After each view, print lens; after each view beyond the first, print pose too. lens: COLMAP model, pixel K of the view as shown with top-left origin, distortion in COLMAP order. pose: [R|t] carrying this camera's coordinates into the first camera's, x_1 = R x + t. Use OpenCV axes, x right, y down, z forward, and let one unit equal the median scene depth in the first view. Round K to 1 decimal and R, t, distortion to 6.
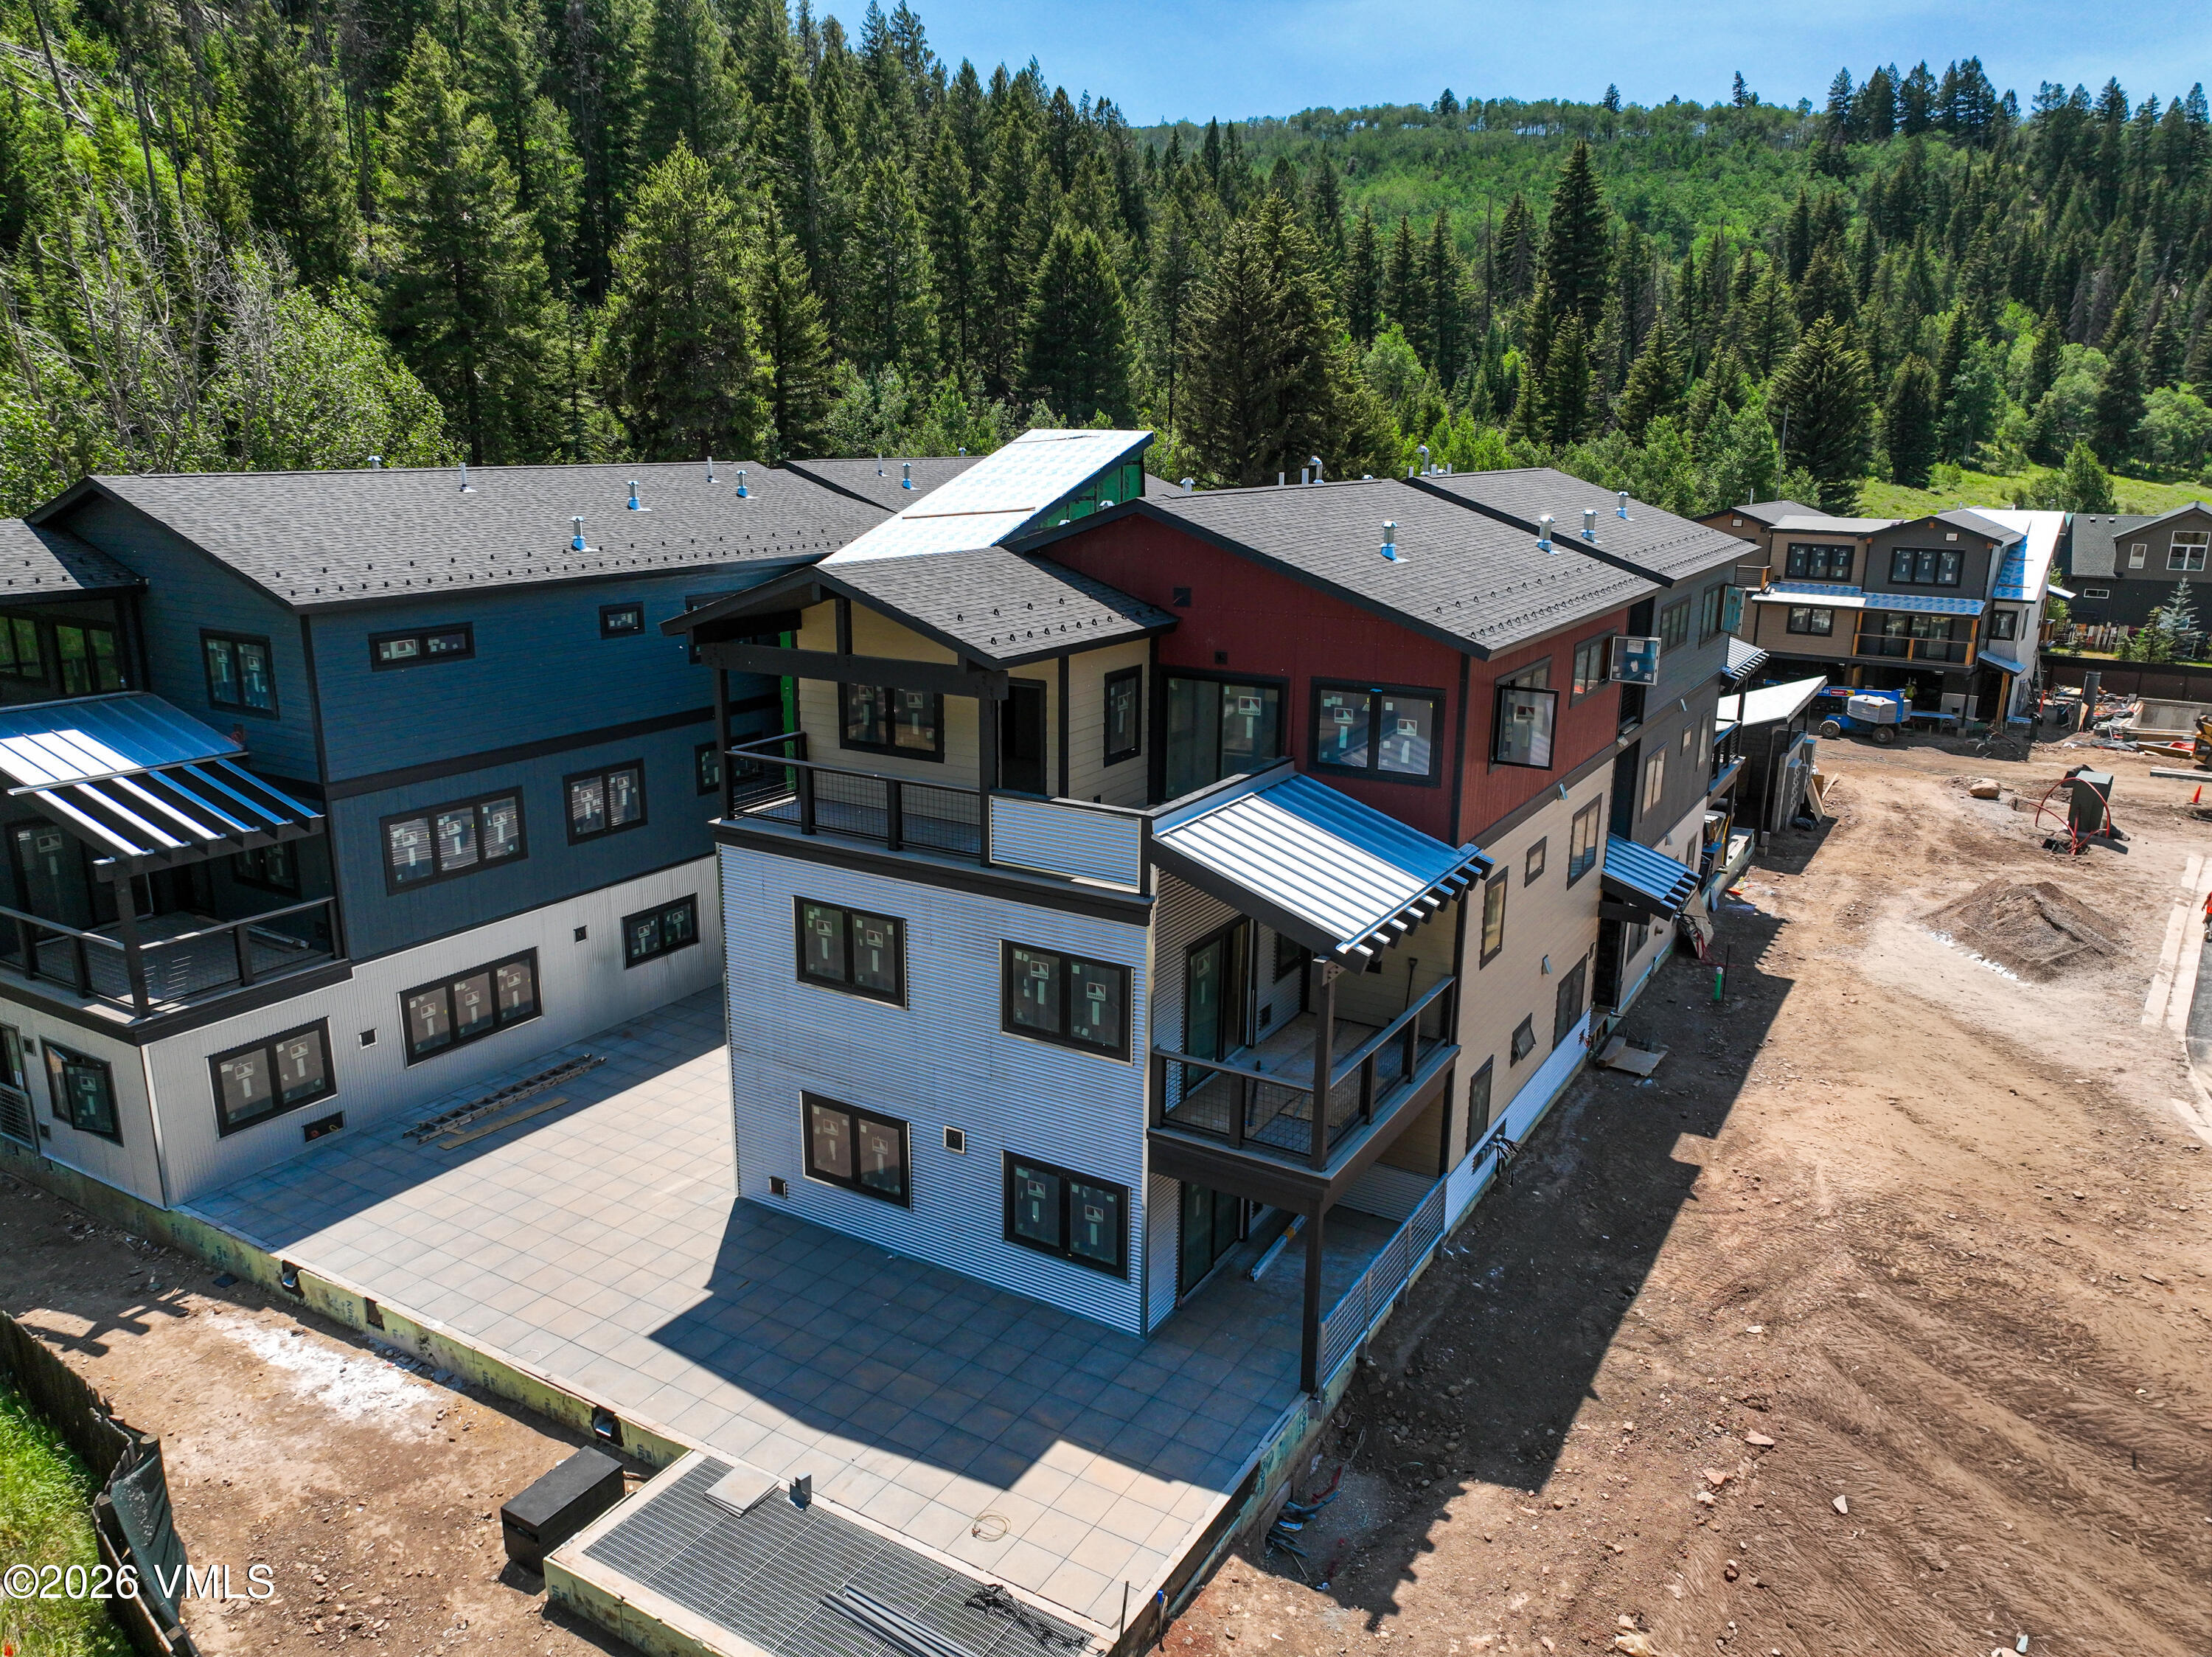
lens RADIAL K [[1550.0, 0, 1102.7], [0, 1550.0, 840.4], [0, 0, 1]] dist [-0.002030, 0.021521]
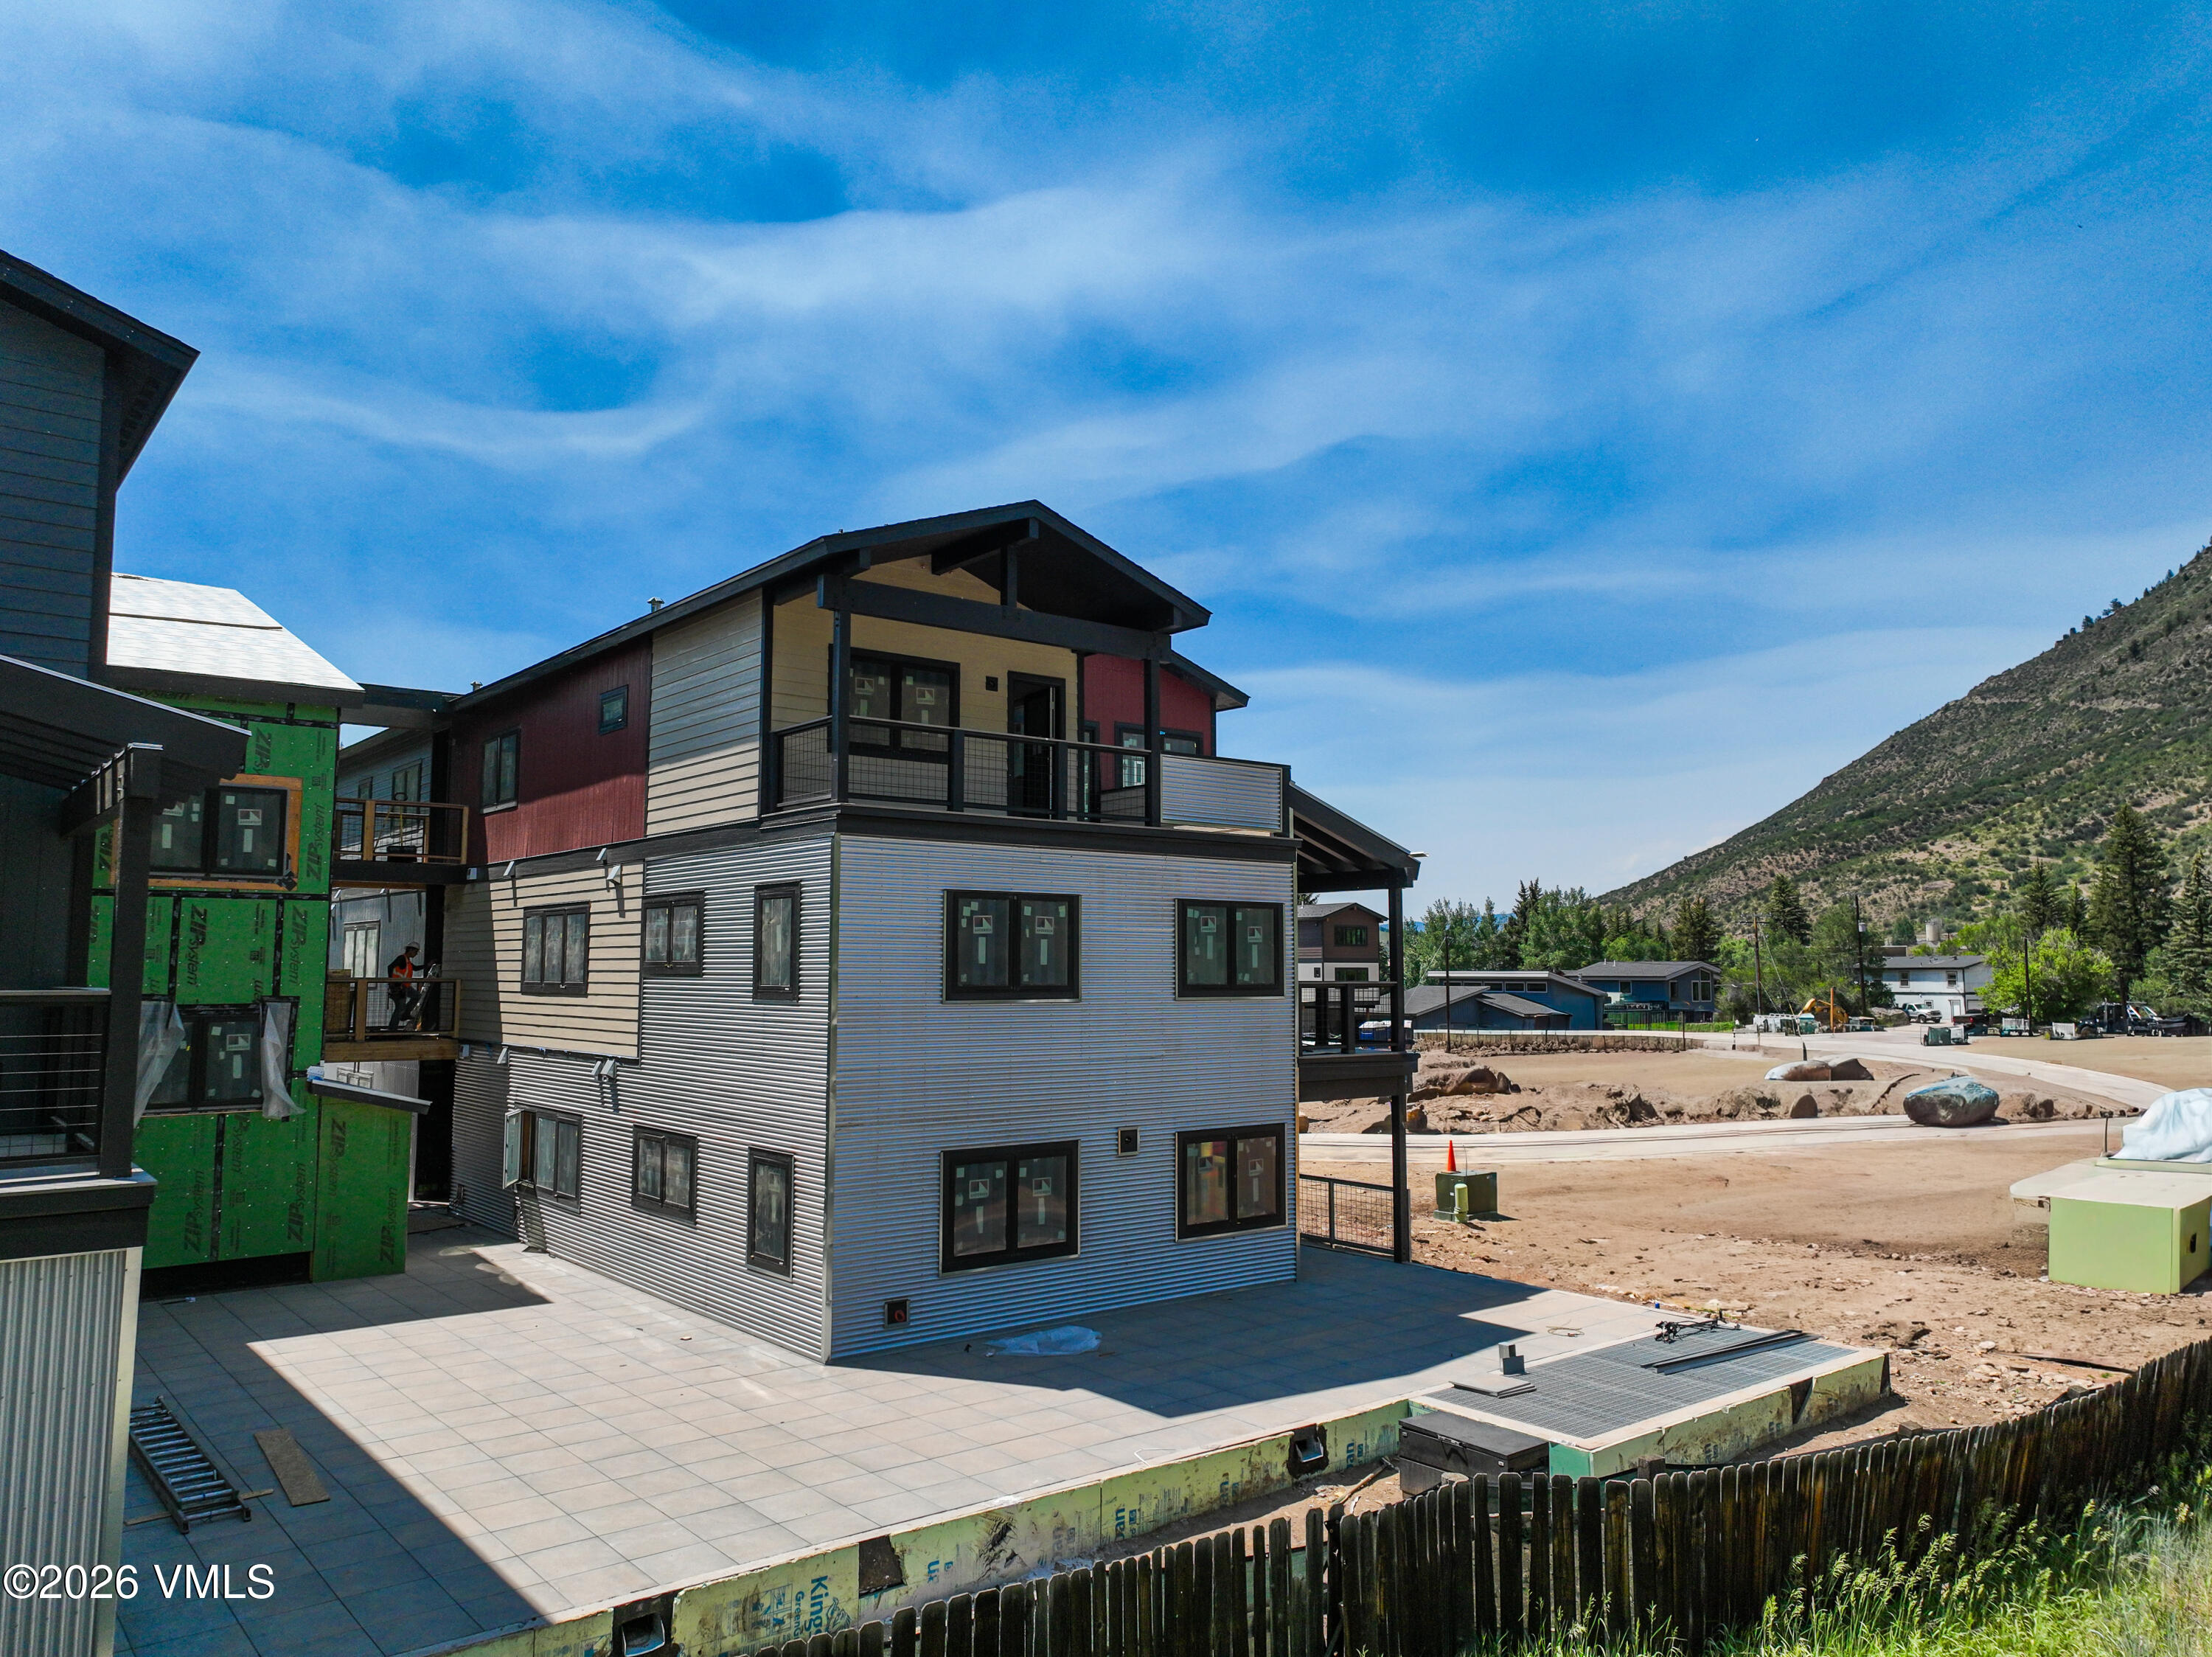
lens RADIAL K [[1550.0, 0, 1113.5], [0, 1550.0, 821.3], [0, 0, 1]] dist [-0.002030, 0.021521]
pose [[0.345762, 0.079692, 0.934932, -0.825558], [0.246659, 0.953625, -0.172506, 0.144607], [-0.905322, 0.290255, 0.310071, 0.576886]]
